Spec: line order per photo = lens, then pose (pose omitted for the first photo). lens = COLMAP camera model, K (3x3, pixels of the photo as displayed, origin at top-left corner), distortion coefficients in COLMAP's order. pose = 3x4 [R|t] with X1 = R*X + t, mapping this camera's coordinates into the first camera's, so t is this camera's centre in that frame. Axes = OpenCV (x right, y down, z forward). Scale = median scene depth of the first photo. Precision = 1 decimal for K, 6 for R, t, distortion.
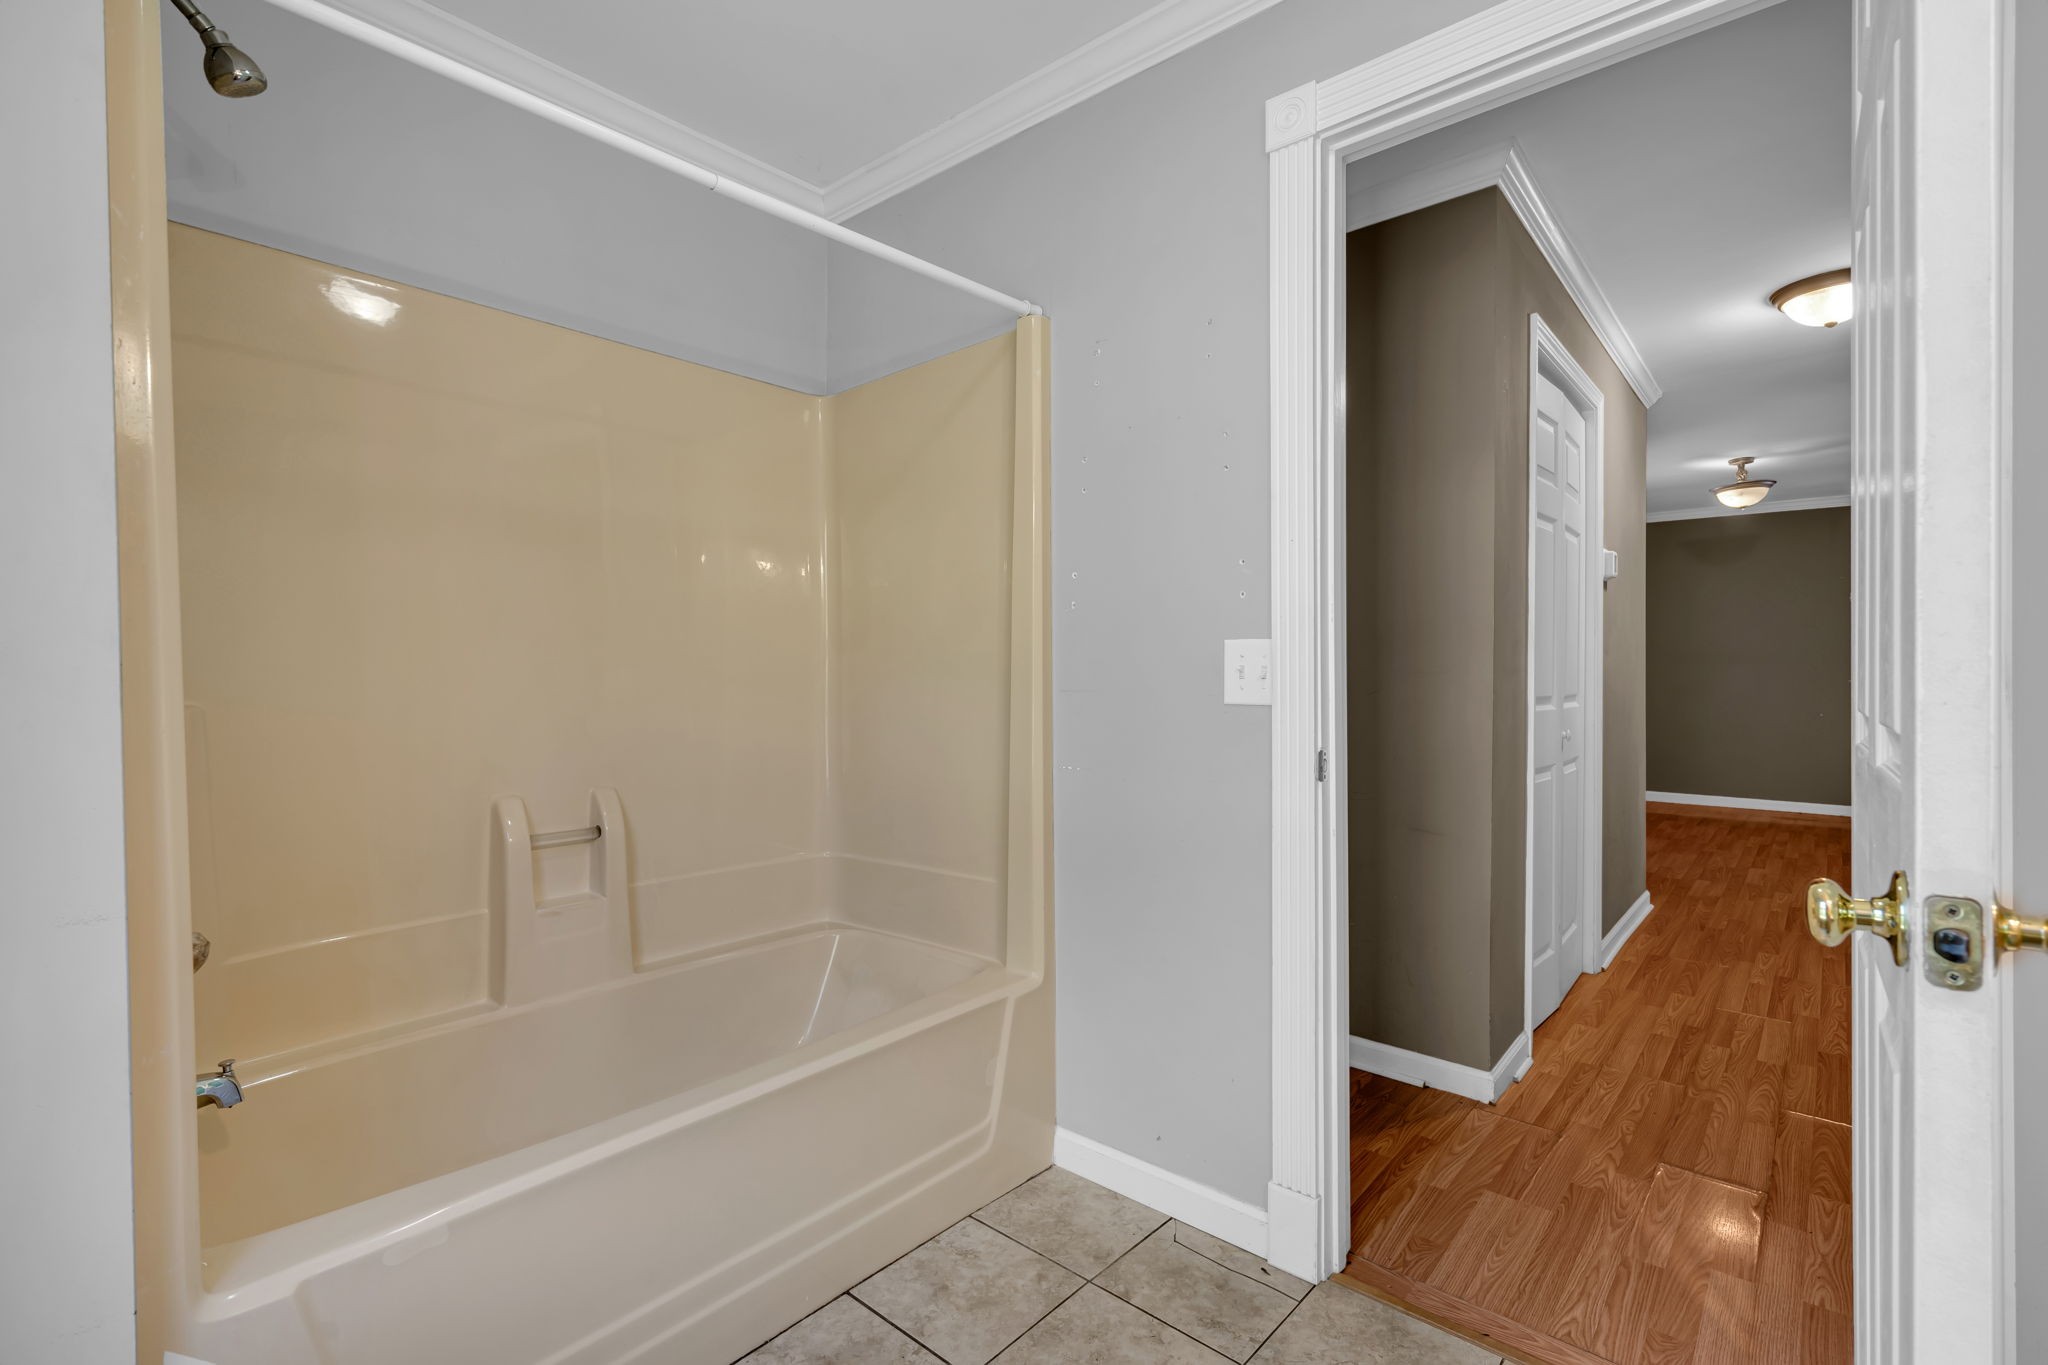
lens RADIAL K [[929.4, 0, 1029.9], [0, 929.4, 679.7], [0, 0, 1]] dist [-0.010377, 0.006078]
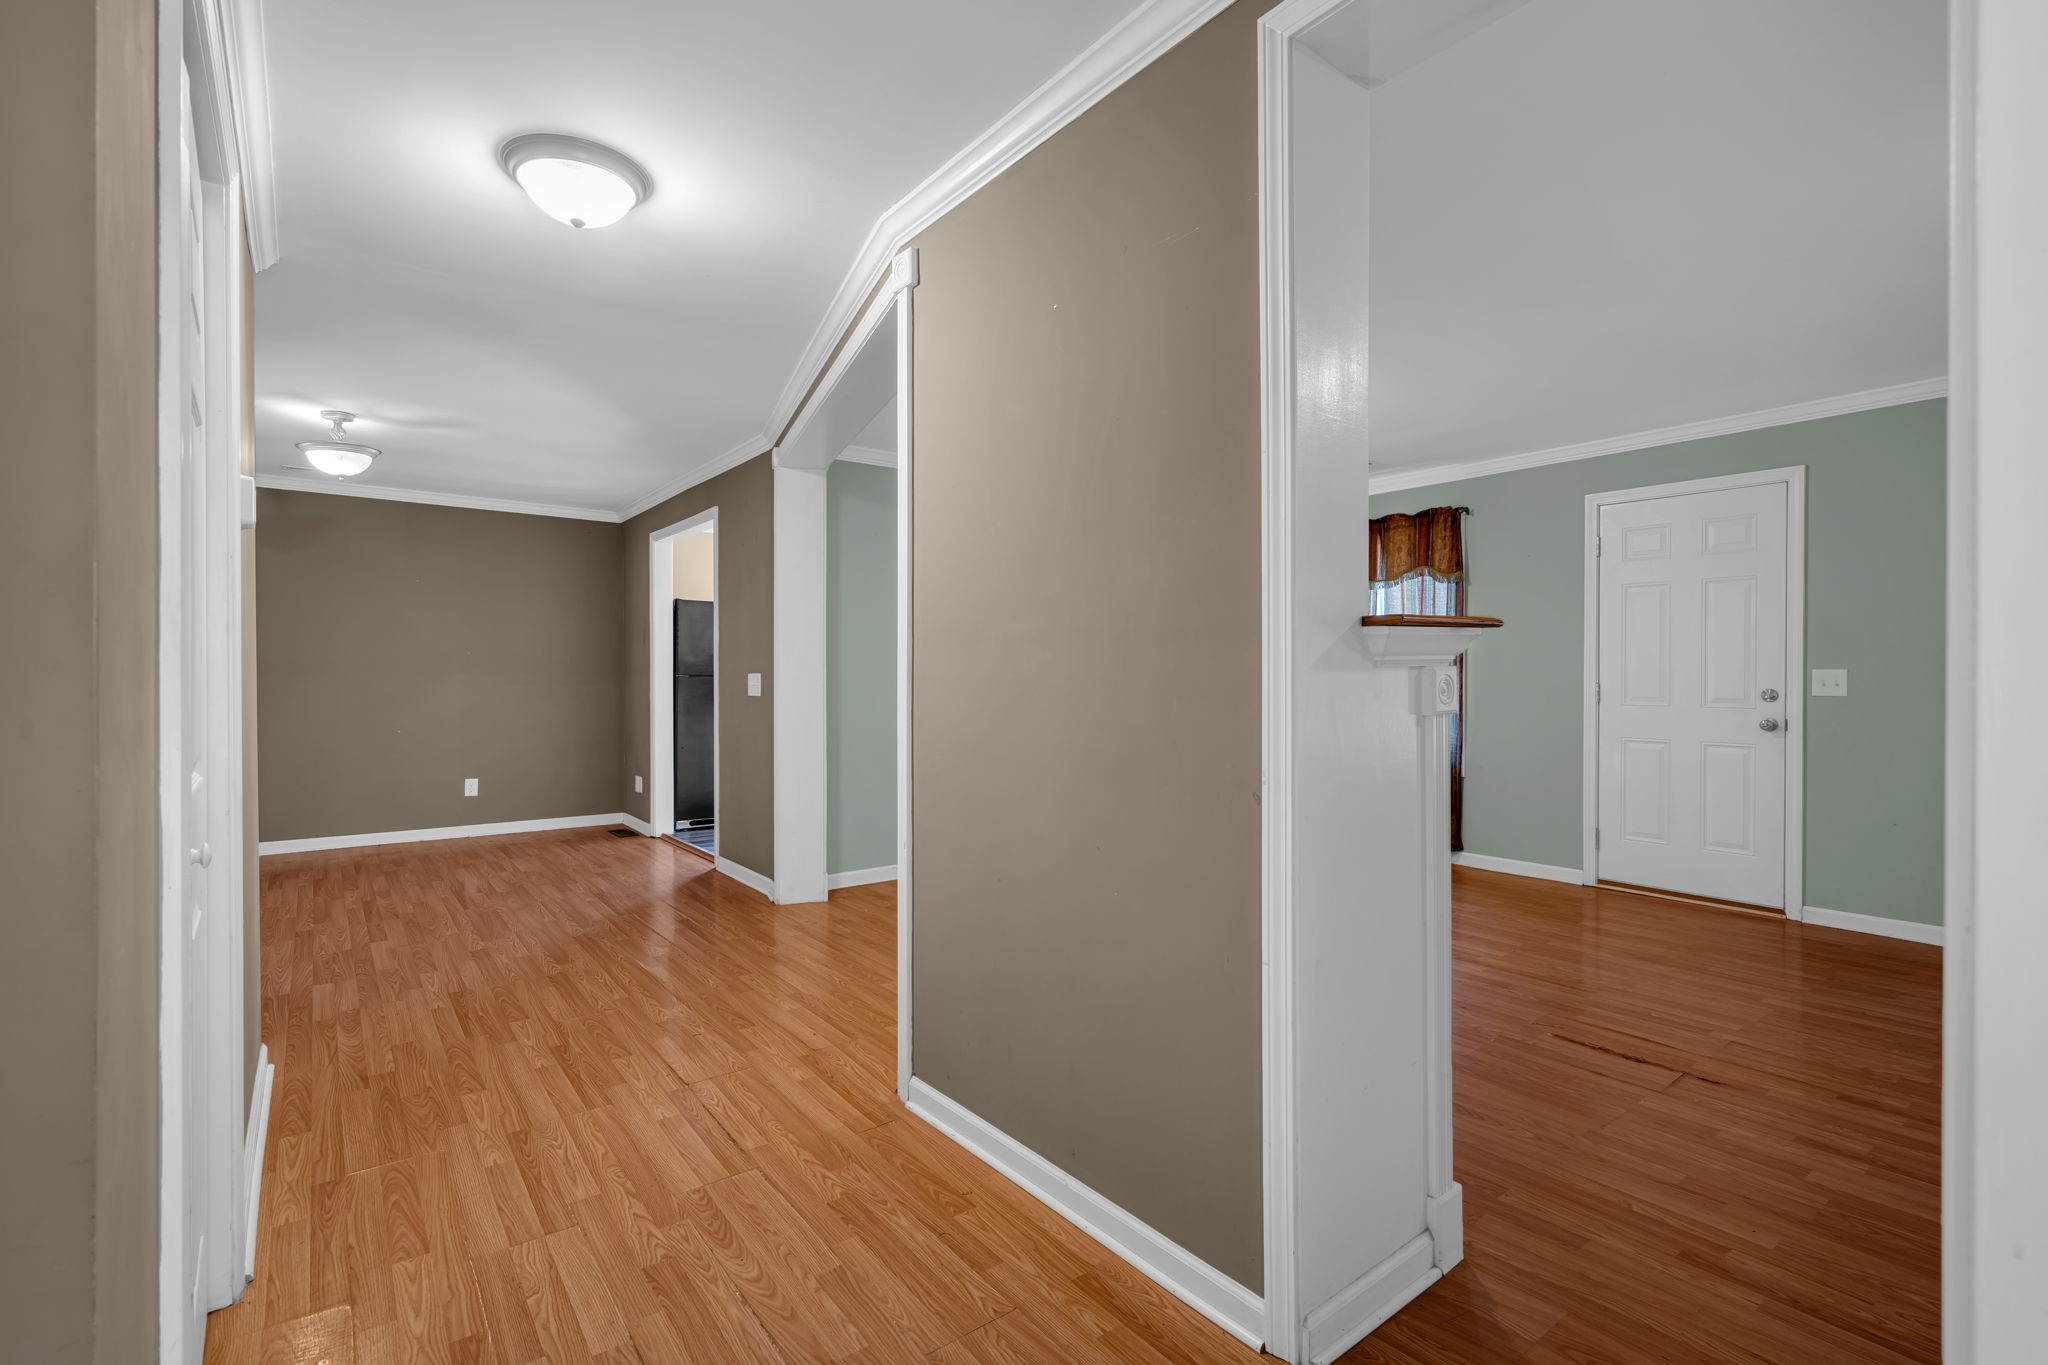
lens RADIAL K [[929.4, 0, 1029.9], [0, 929.4, 679.7], [0, 0, 1]] dist [-0.010377, 0.006078]
pose [[0.195898, -0.010020, 0.980573, 0.135082], [0.012447, 0.999893, 0.007730, -0.016424], [-0.980545, 0.010691, 0.196001, 0.316897]]
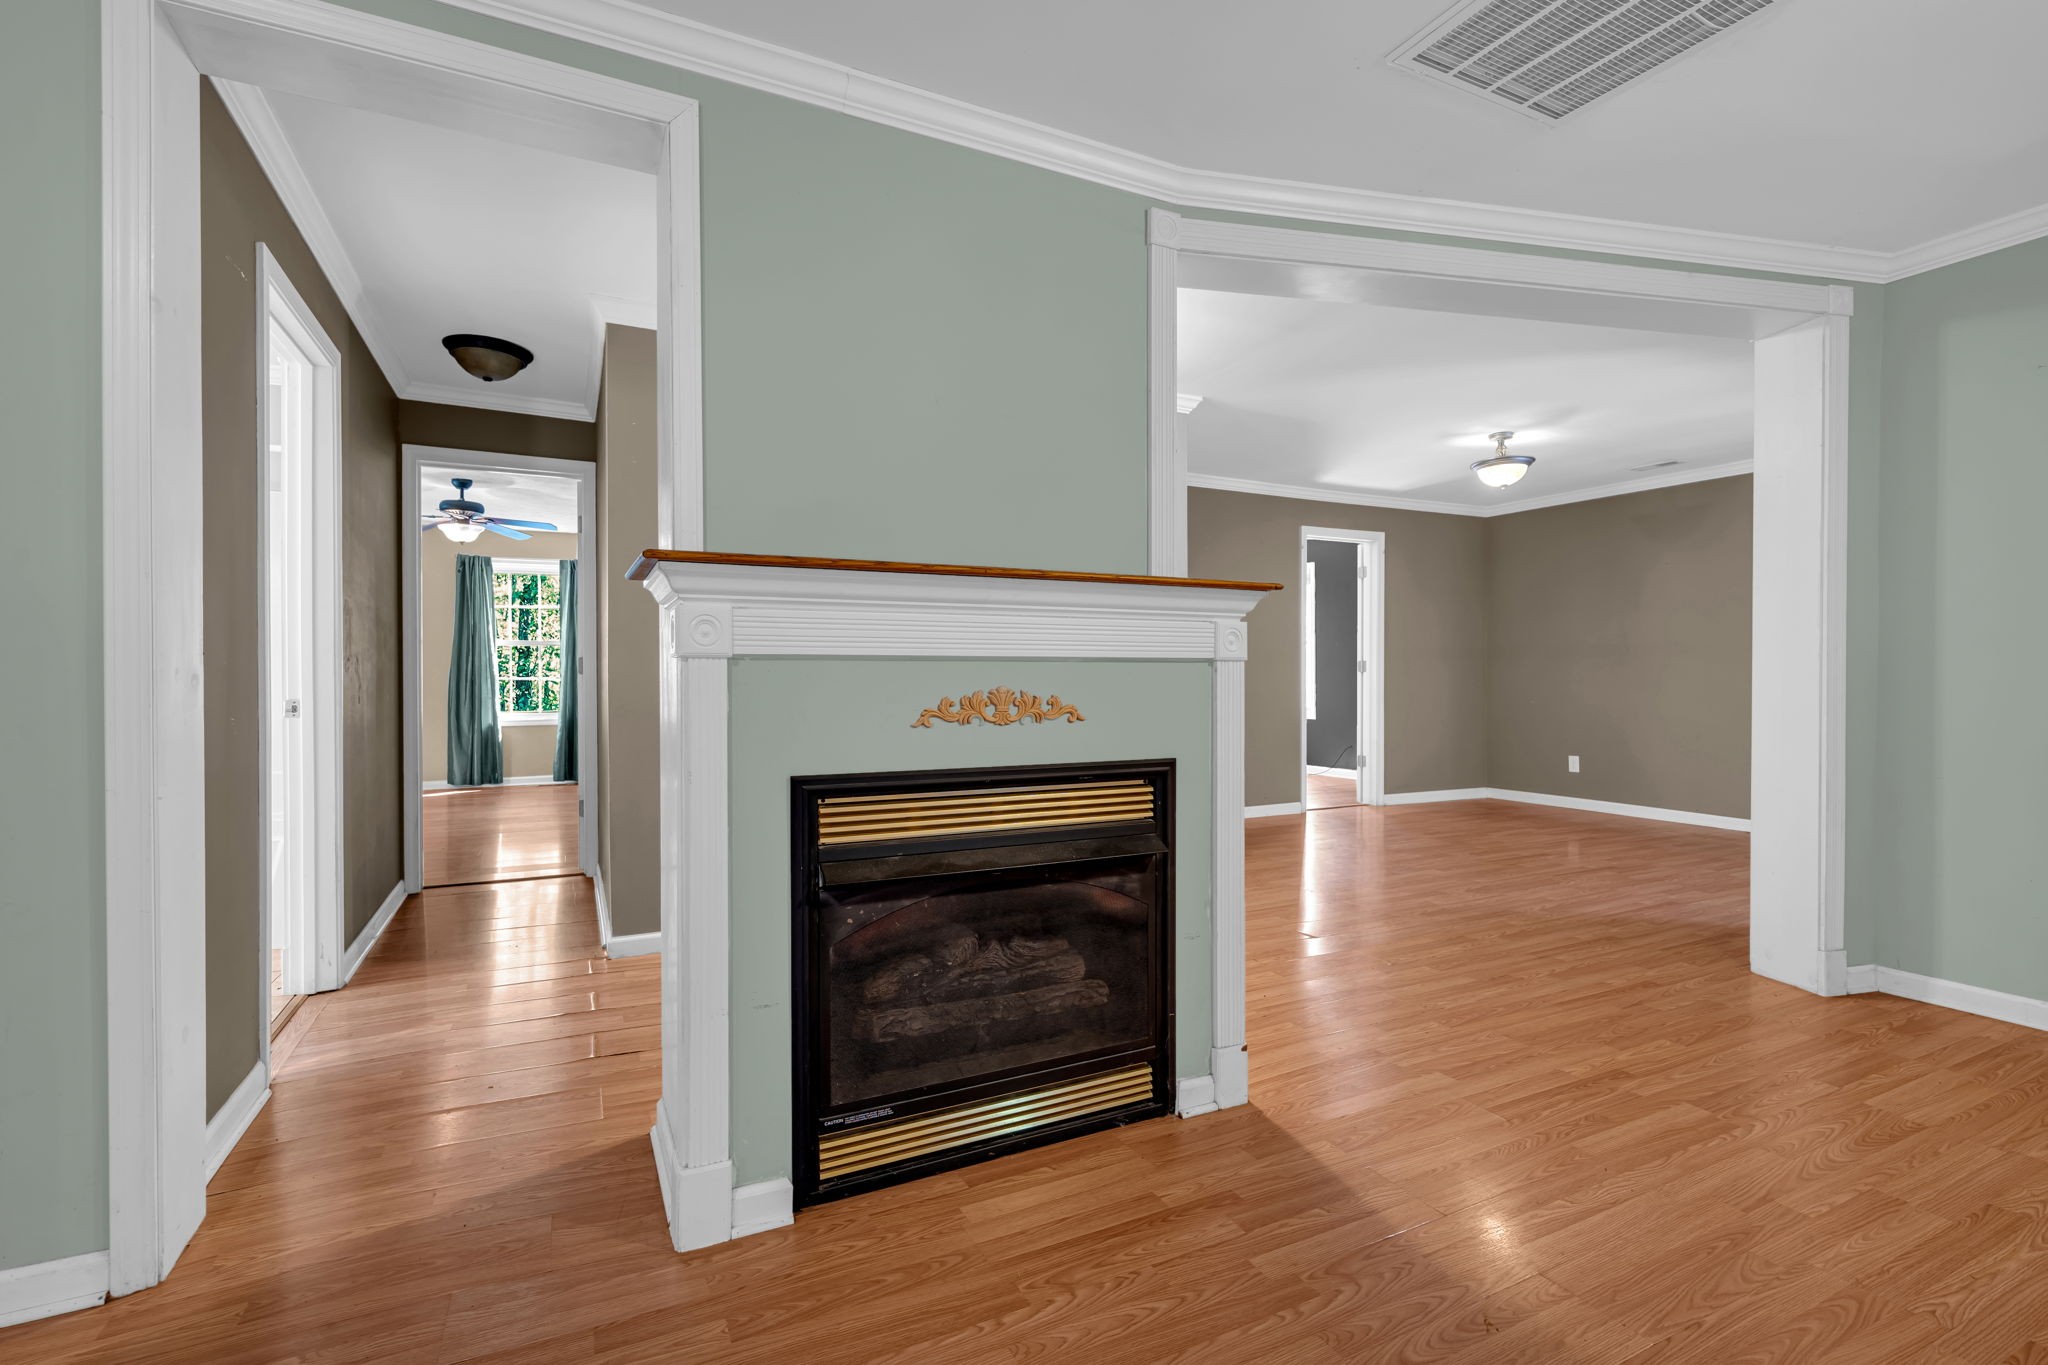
lens RADIAL K [[929.4, 0, 1029.9], [0, 929.4, 679.7], [0, 0, 1]] dist [-0.010377, 0.006078]
pose [[0.924722, -0.003732, -0.380625, 0.767748], [0.002056, 0.999986, -0.004810, 0.010903], [0.380638, 0.003665, 0.924717, -0.036828]]
